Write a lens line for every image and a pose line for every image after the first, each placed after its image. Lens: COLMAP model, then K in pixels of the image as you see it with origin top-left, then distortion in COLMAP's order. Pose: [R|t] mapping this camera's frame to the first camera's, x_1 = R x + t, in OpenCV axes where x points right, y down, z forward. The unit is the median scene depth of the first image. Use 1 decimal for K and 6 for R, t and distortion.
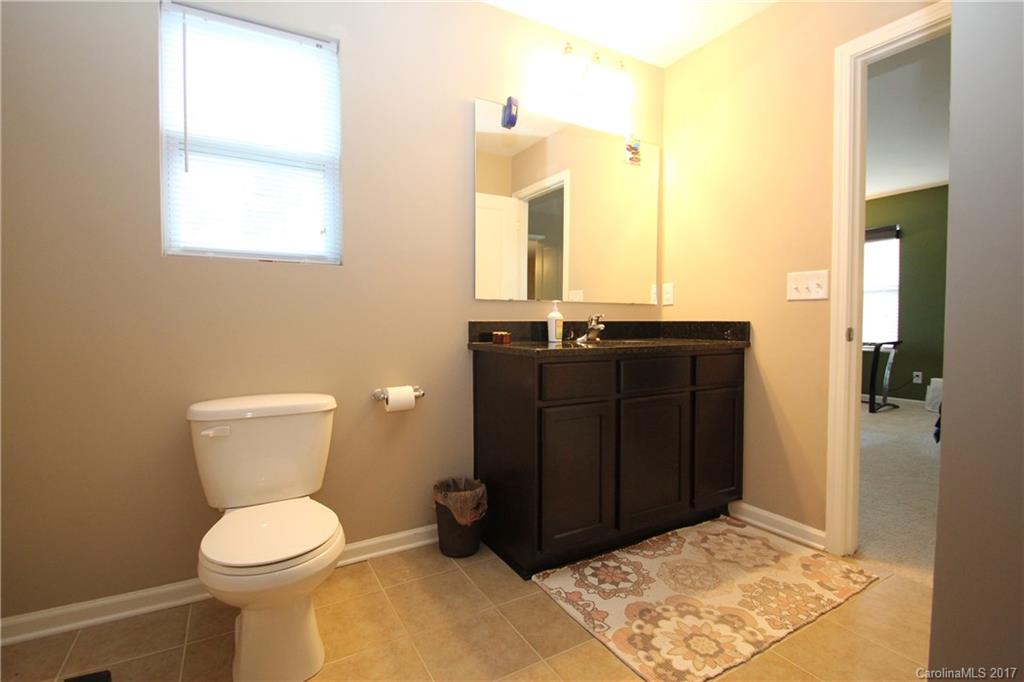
lens RADIAL K [[464.1, 0, 512.0], [0, 464.1, 341.0], [0, 0, 1]] dist [0.002328, 0.000217]
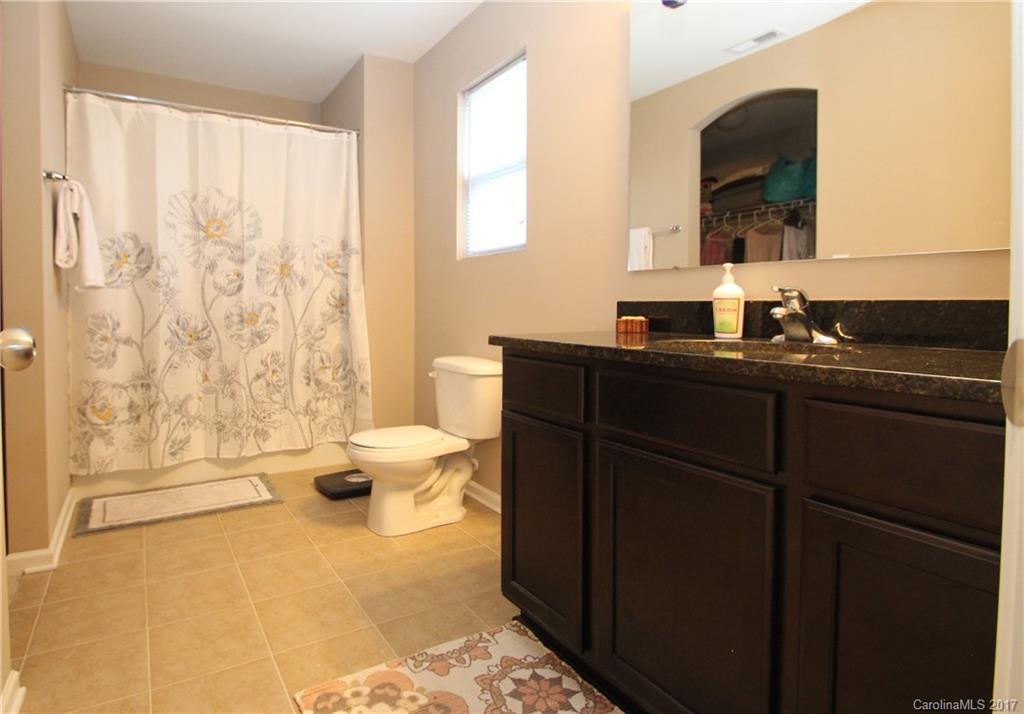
lens RADIAL K [[616.0, 0, 510.6], [0, 616.0, 328.3], [0, 0, 1]] dist [-0.001331, -0.000955]
pose [[0.003918, 0.037965, -0.999271, 1.084751], [-0.049781, 0.998047, 0.037723, -0.032822], [0.998752, 0.049597, 0.005800, 0.964712]]
